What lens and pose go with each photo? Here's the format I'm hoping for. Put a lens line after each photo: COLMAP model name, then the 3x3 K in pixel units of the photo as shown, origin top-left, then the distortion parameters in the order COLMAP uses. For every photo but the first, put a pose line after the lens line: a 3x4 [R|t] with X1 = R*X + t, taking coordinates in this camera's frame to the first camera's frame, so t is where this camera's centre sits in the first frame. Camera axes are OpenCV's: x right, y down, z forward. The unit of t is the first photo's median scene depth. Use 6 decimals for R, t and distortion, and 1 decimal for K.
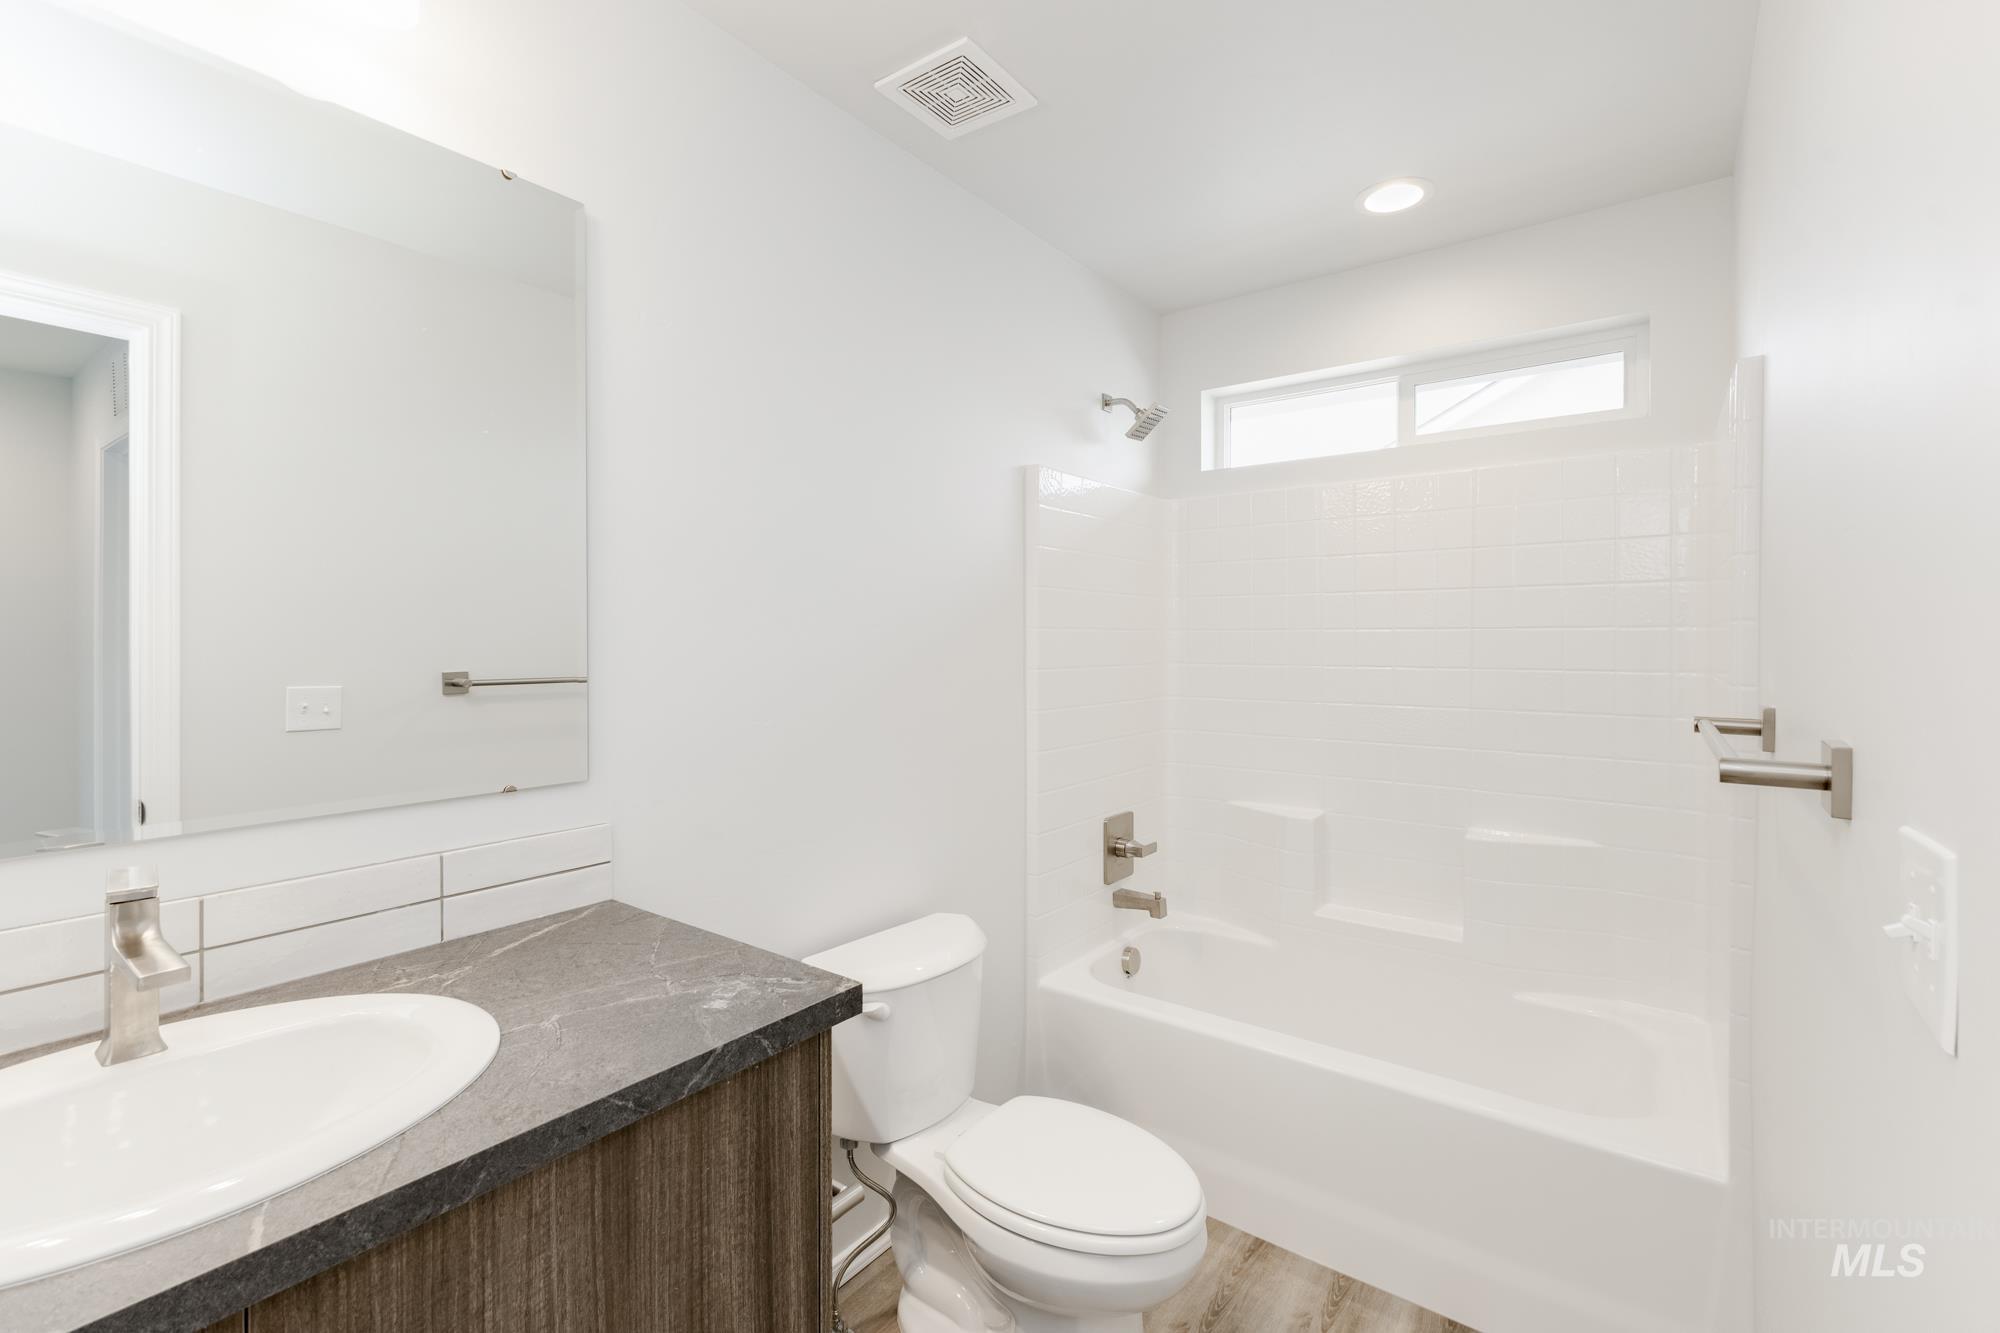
lens RADIAL K [[864.0, 0, 1003.7], [0, 864.0, 660.0], [0, 0, 1]] dist [0.008641, -0.000226]
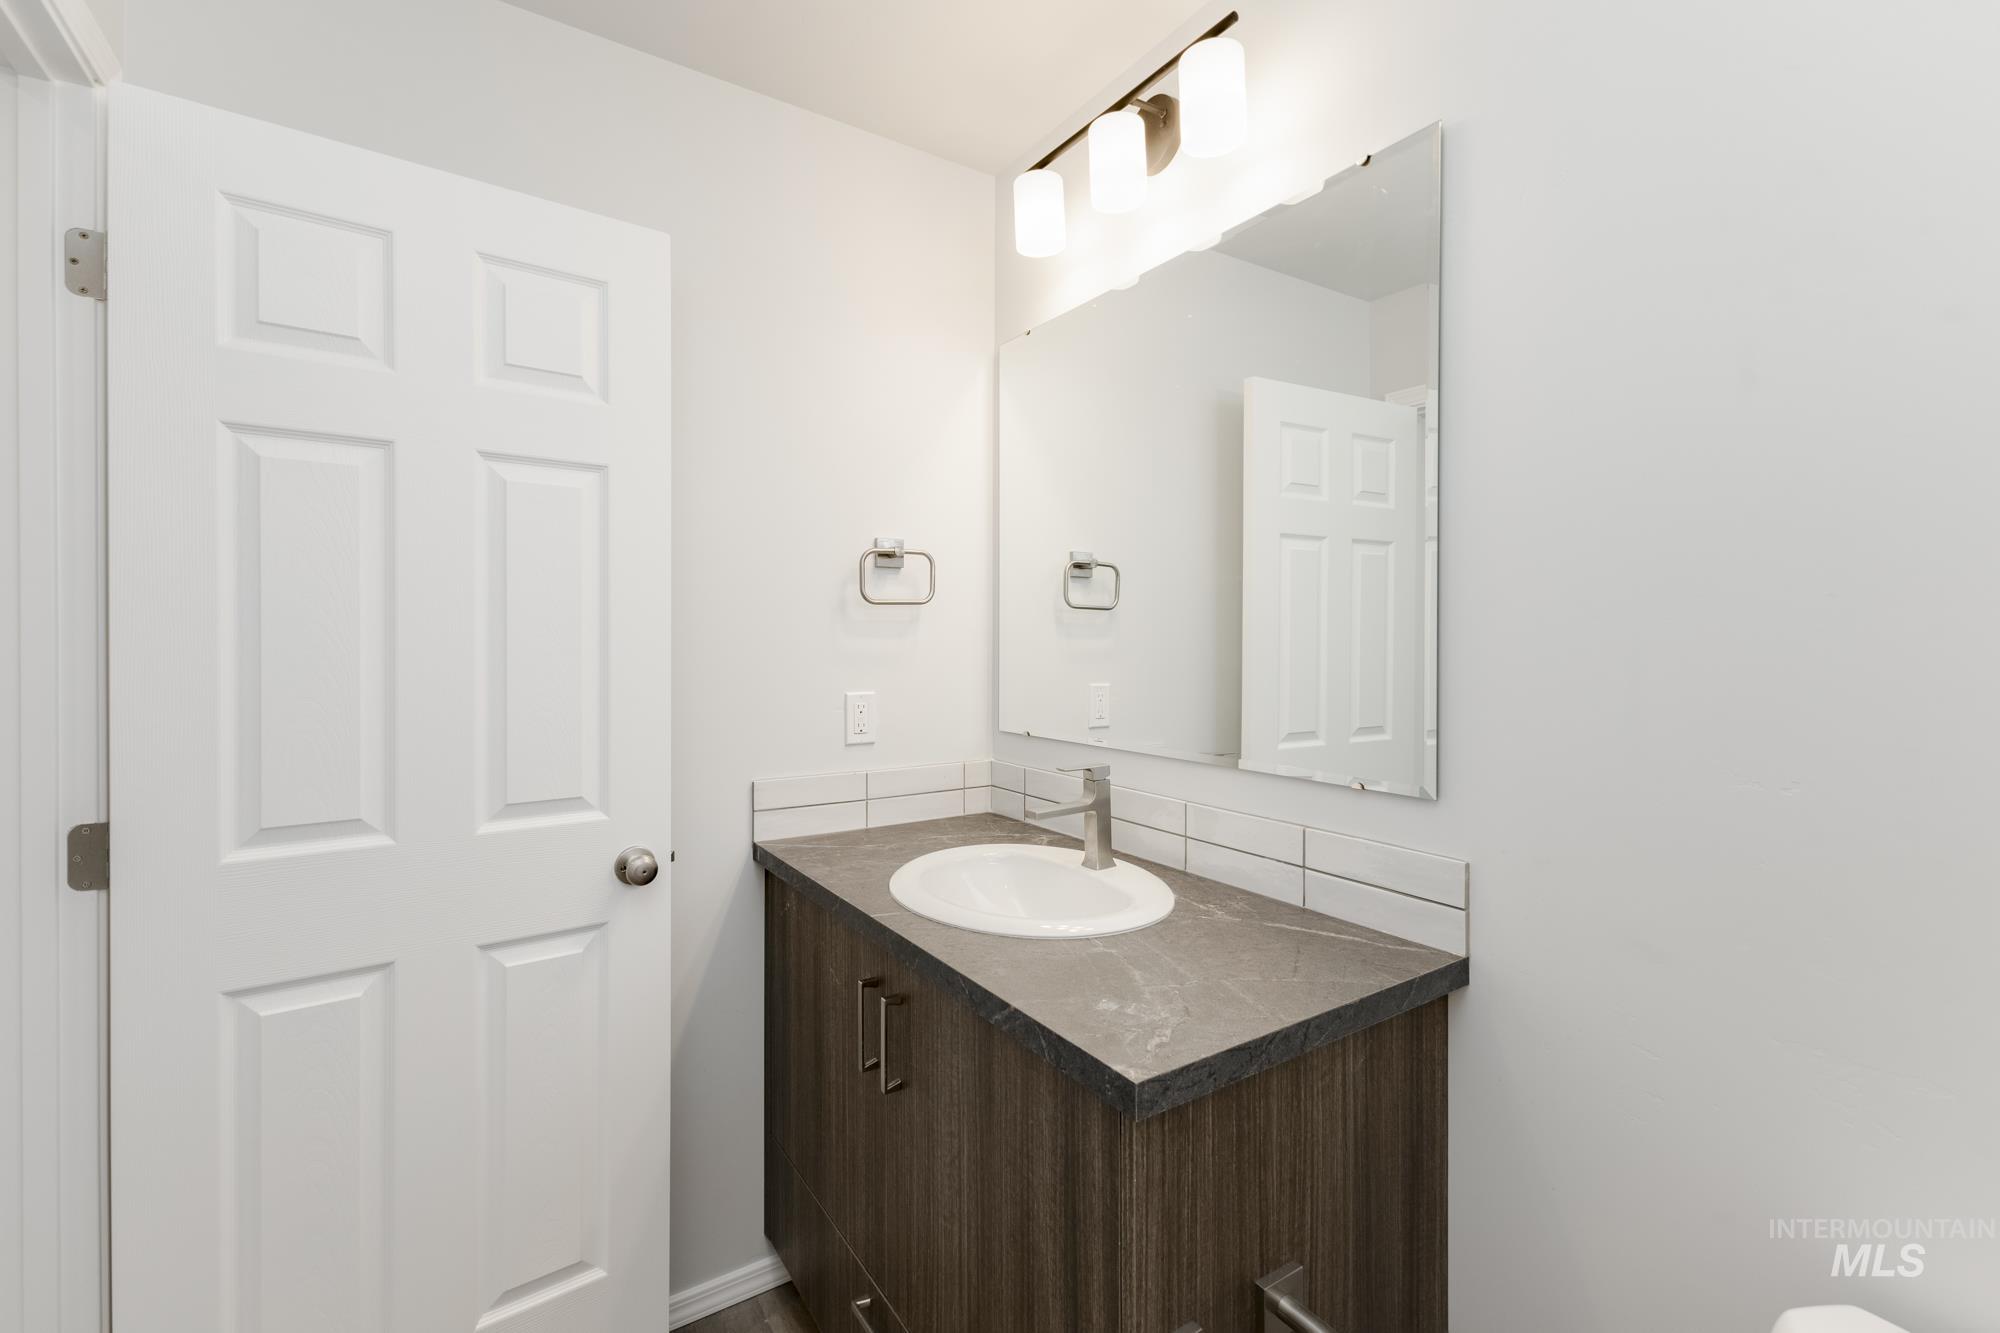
lens RADIAL K [[864.0, 0, 1003.7], [0, 864.0, 660.0], [0, 0, 1]] dist [0.008641, -0.000226]
pose [[-0.335456, 0.025729, -0.941704, 0.625007], [-0.023140, 0.999100, 0.035540, -0.025601], [0.941772, 0.033713, -0.334559, 1.211065]]
